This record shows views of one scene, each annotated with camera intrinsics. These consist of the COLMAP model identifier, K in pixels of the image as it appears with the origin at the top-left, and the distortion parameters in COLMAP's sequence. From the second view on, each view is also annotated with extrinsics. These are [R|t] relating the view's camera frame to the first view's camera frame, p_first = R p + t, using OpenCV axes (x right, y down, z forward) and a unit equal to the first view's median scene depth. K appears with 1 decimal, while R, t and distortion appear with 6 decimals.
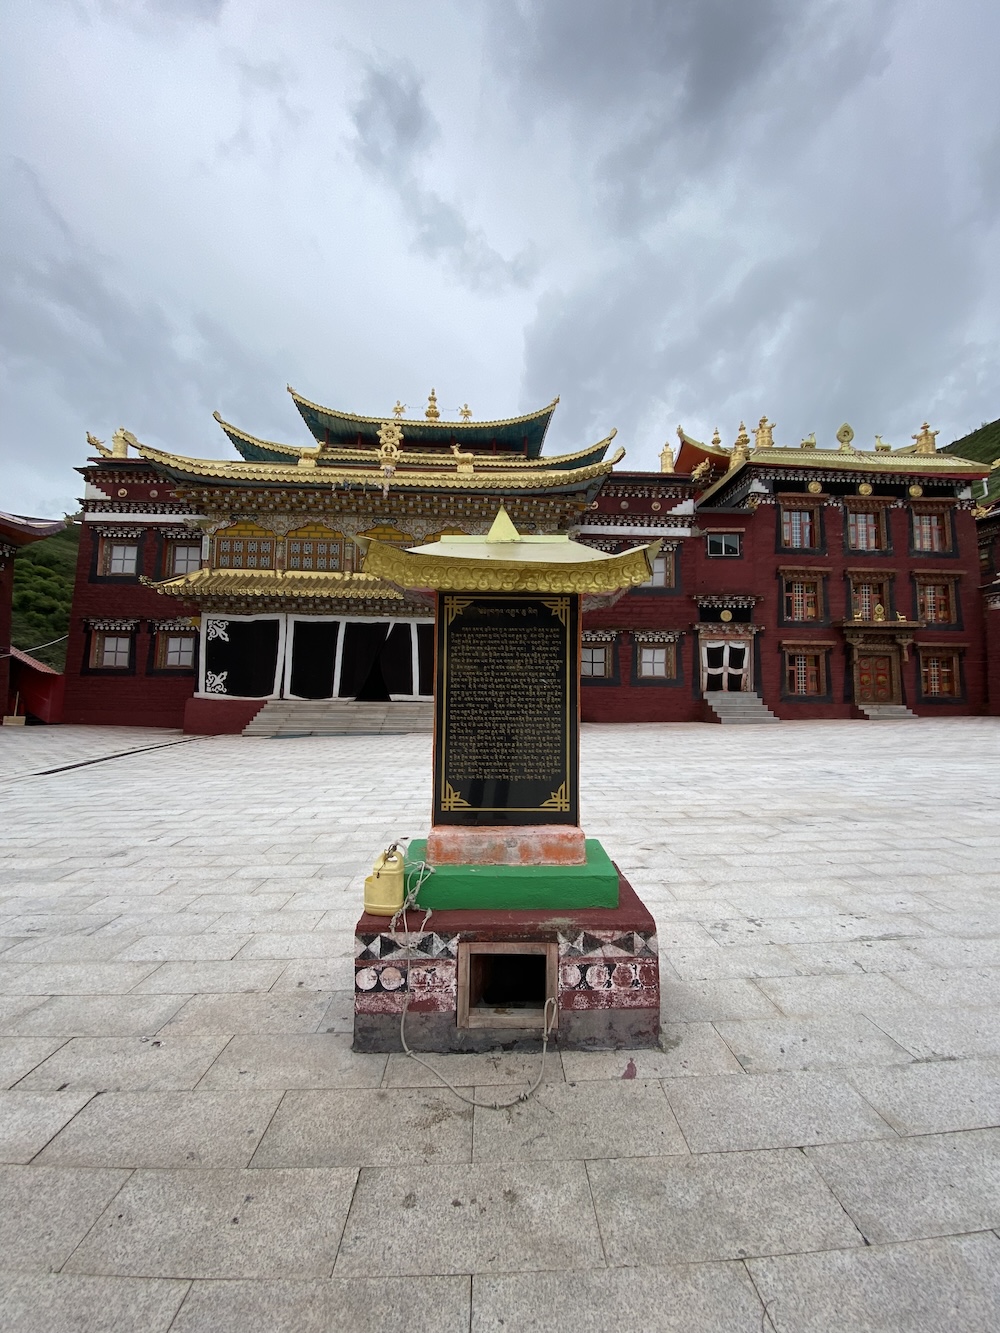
lens RADIAL K [[532.7, 0, 504.5], [0, 532.7, 647.6], [0, 0, 1]] dist [0.029212, -0.000073]
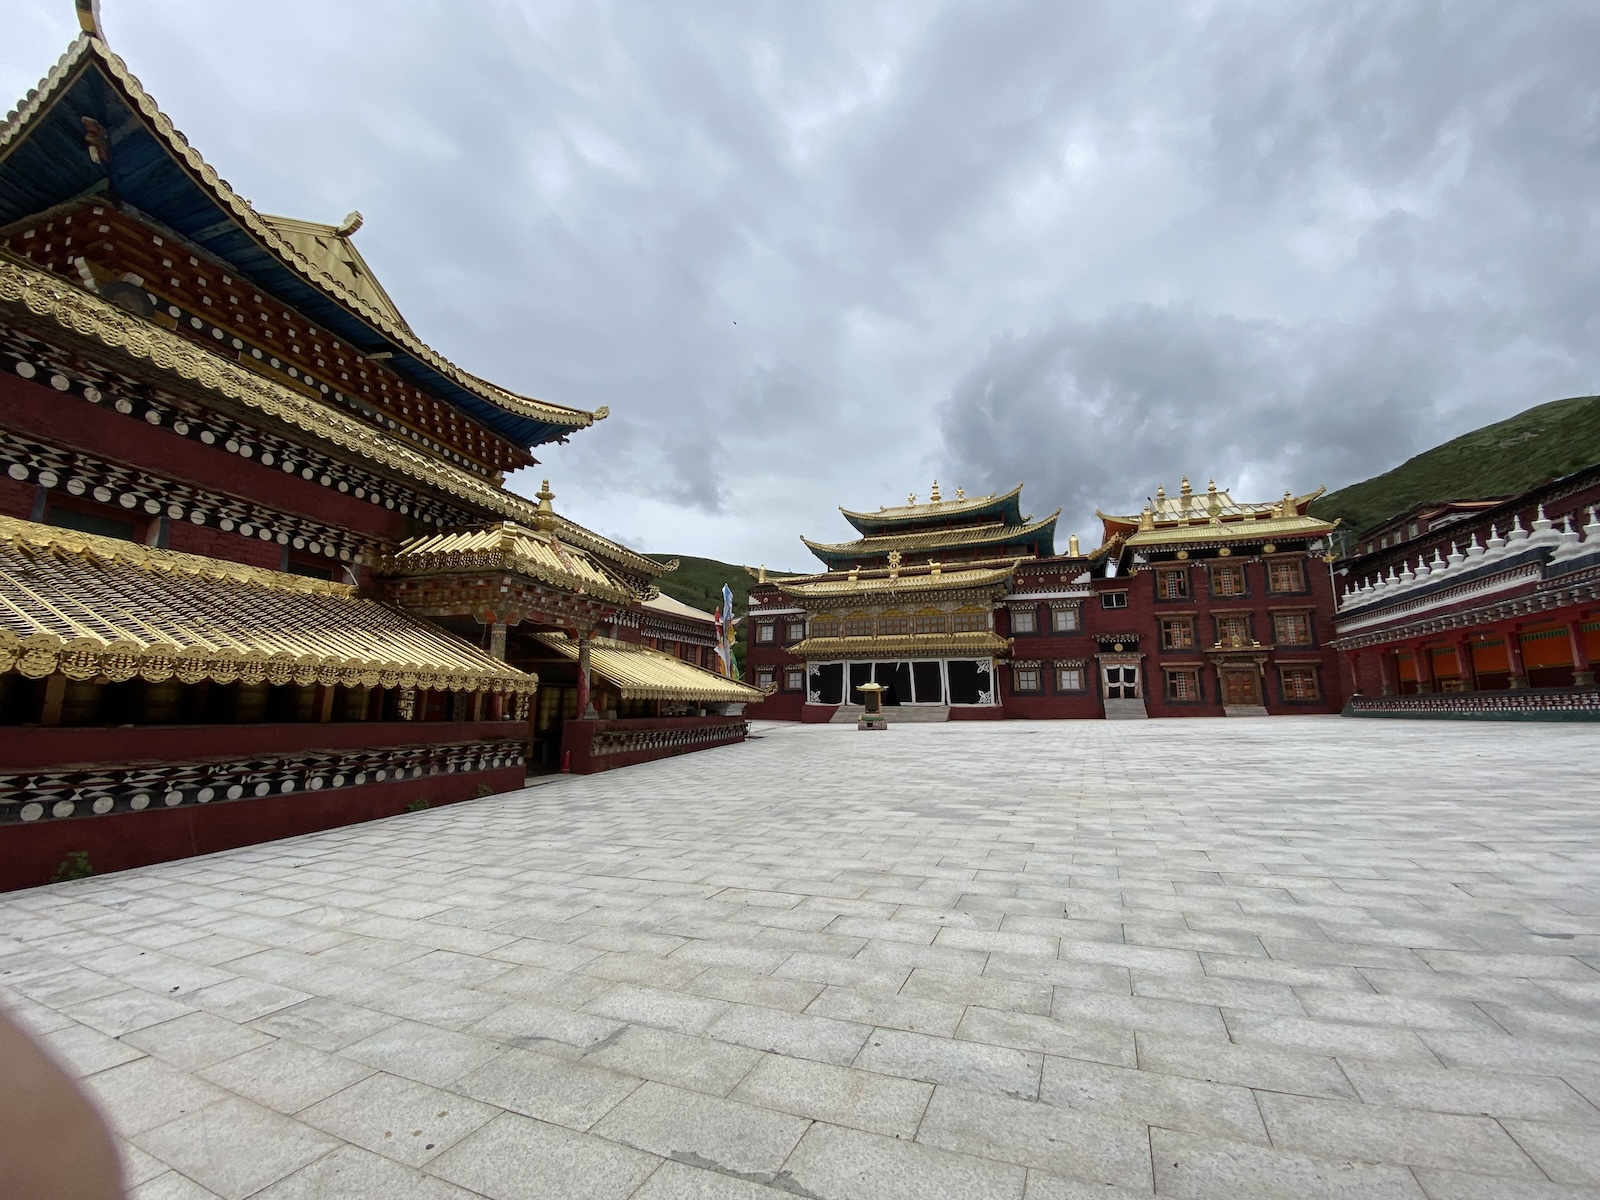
lens RADIAL K [[650.8, 0, 800.0], [0, 650.8, 600.0], [0, 0, 1]] dist [0.000002, -0.000136]
pose [[0.900011, -0.077142, -0.428986, 0.403963], [0.038661, 0.994463, -0.097717, -0.048376], [0.434149, 0.071361, 0.898010, -1.033265]]
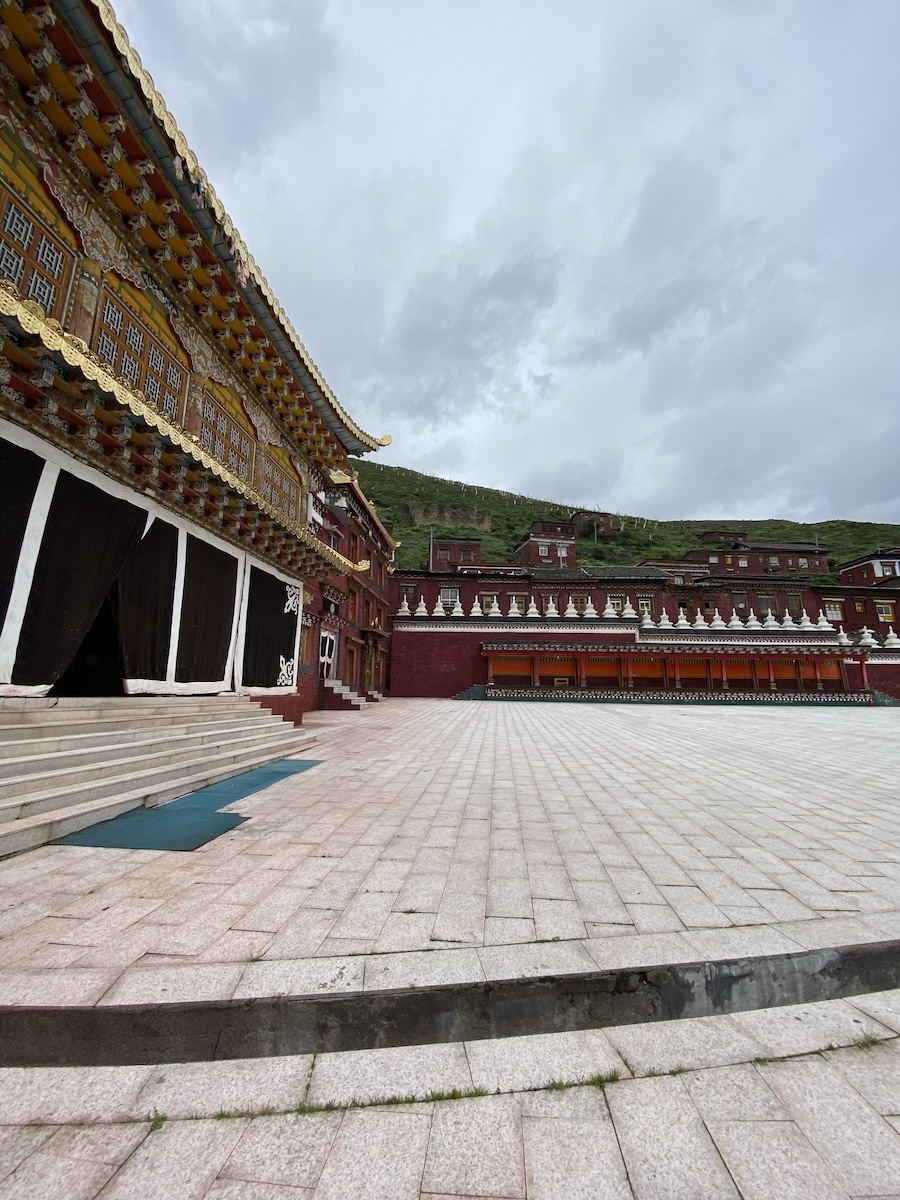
lens RADIAL K [[488.1, 0, 450.0], [0, 488.1, 600.0], [0, 0, 1]] dist [0.000002, -0.000136]
pose [[0.135431, 0.170814, 0.975951, -0.492525], [-0.083733, 0.983476, -0.160511, 0.058705], [-0.987242, -0.059982, 0.147496, 0.610457]]
